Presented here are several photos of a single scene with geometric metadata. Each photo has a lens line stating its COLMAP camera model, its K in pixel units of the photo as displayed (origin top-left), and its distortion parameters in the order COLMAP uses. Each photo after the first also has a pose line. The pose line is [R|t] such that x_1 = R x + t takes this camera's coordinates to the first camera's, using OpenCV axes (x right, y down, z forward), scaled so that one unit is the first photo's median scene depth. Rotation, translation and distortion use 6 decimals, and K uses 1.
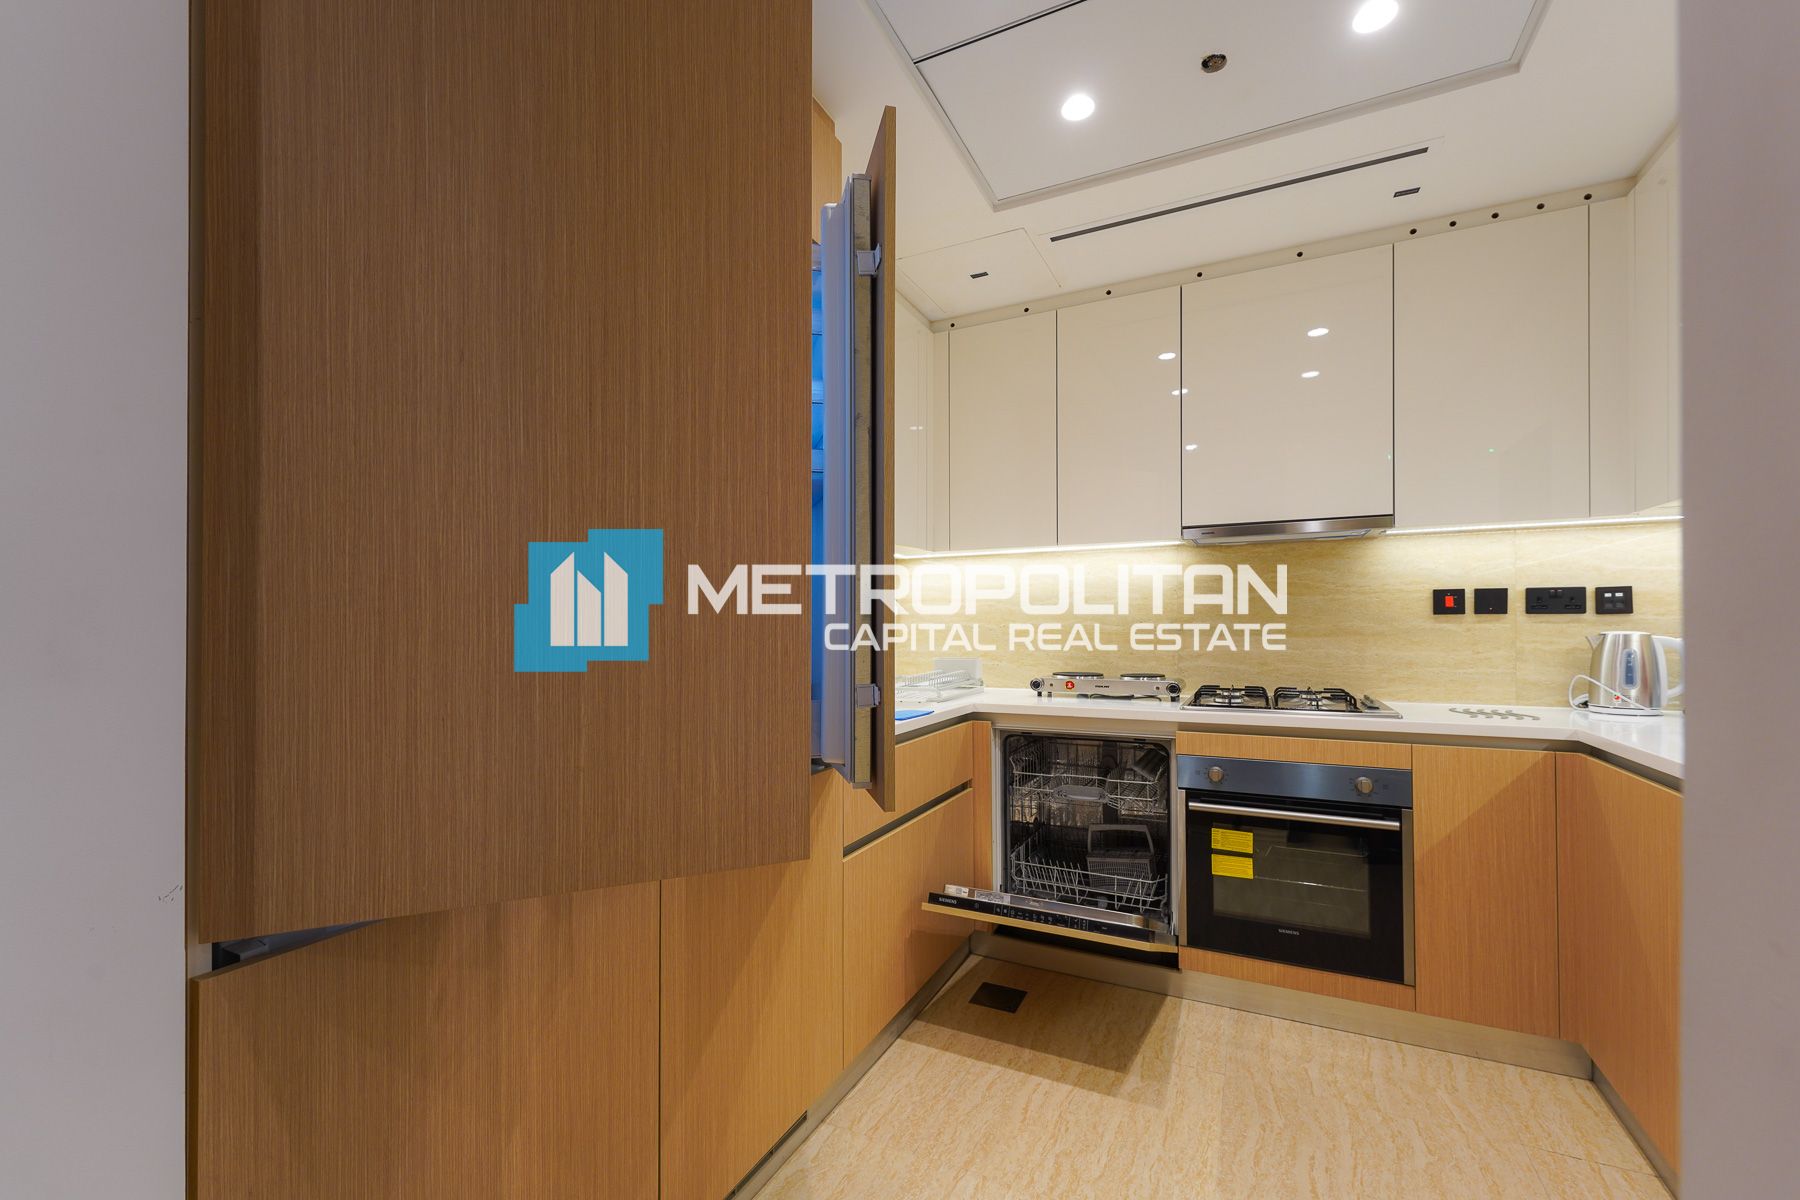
lens RADIAL K [[716.6, 0, 857.8], [0, 716.6, 596.7], [0, 0, 1]] dist [0.019487, -0.005456]
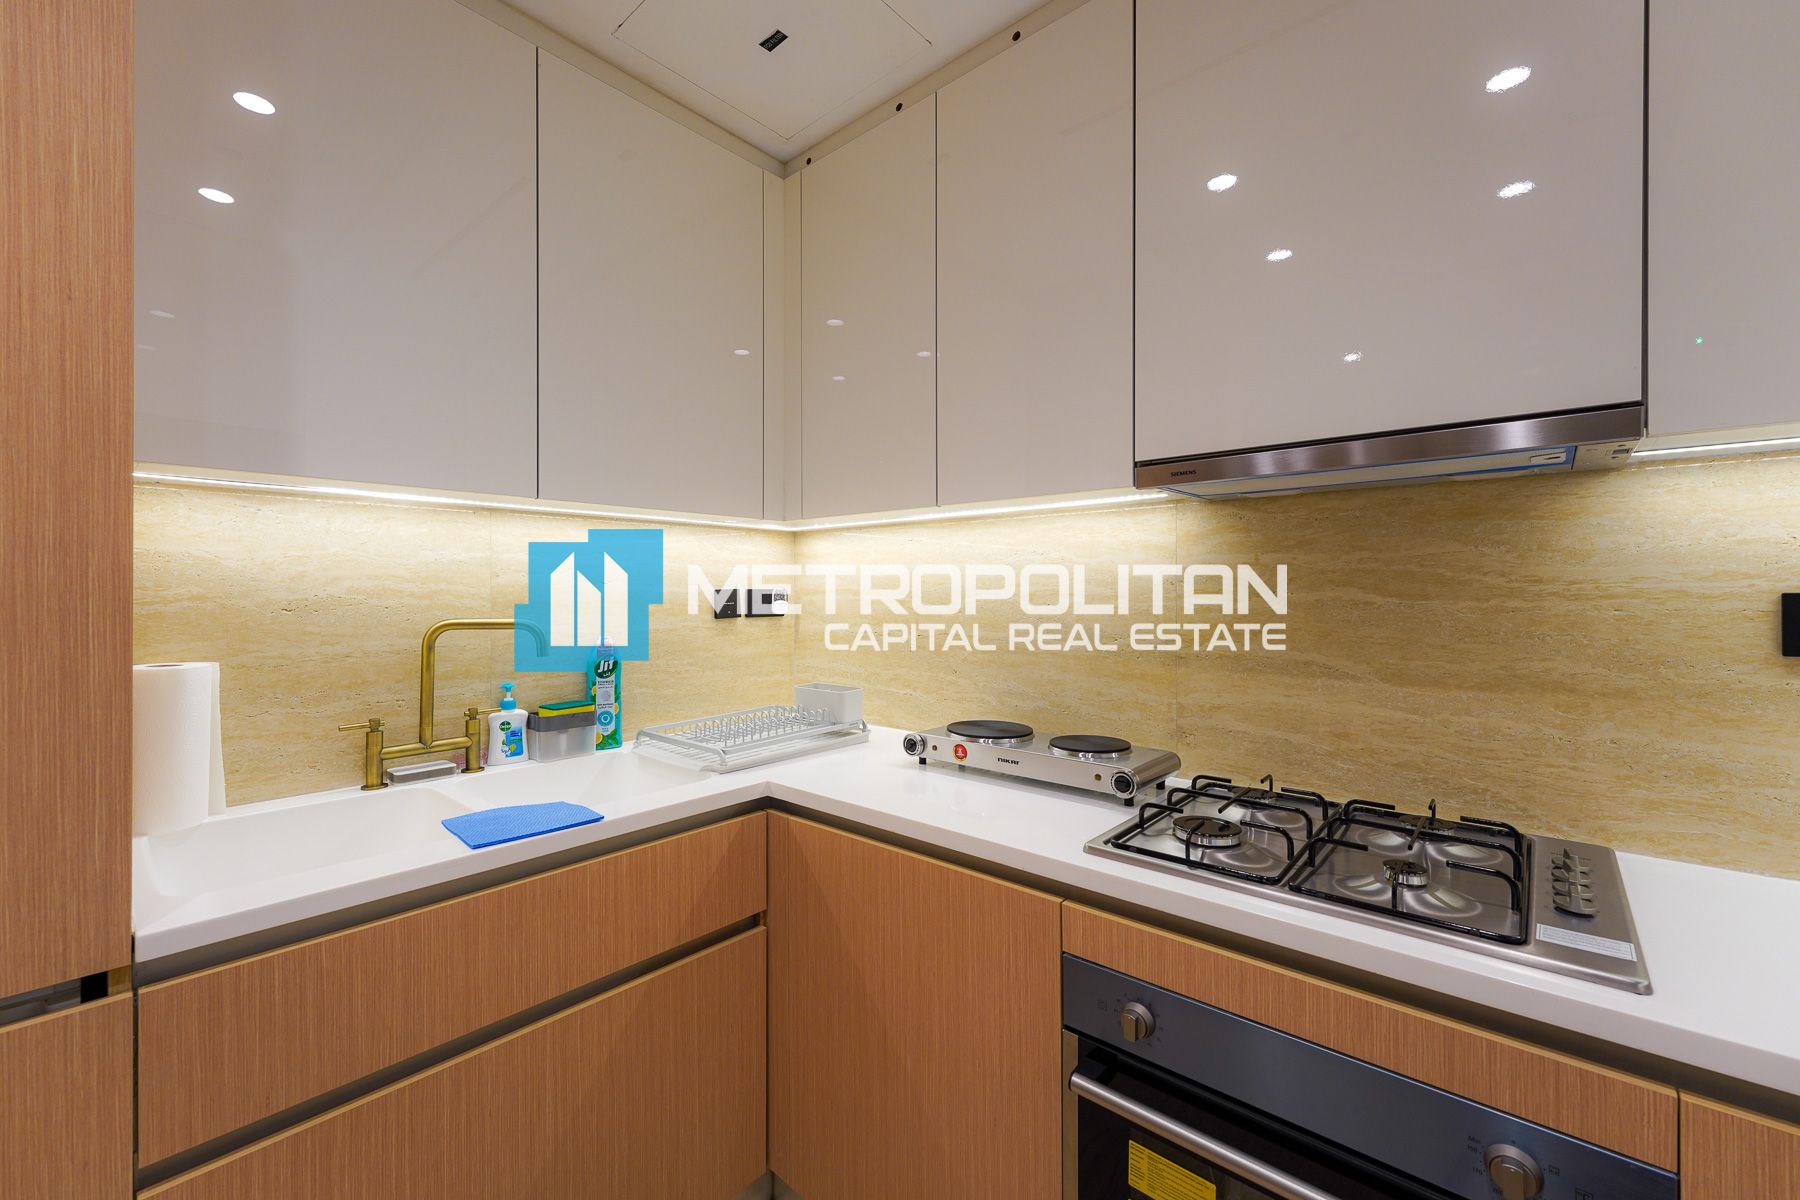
lens RADIAL K [[682.1, 0, 895.7], [0, 682.1, 563.3], [0, 0, 1]] dist [0.002329, 0.000155]
pose [[0.967681, -0.004630, -0.252135, 0.403284], [0.006876, 0.999944, 0.008027, -0.031935], [0.252083, -0.009502, 0.967659, 0.494022]]
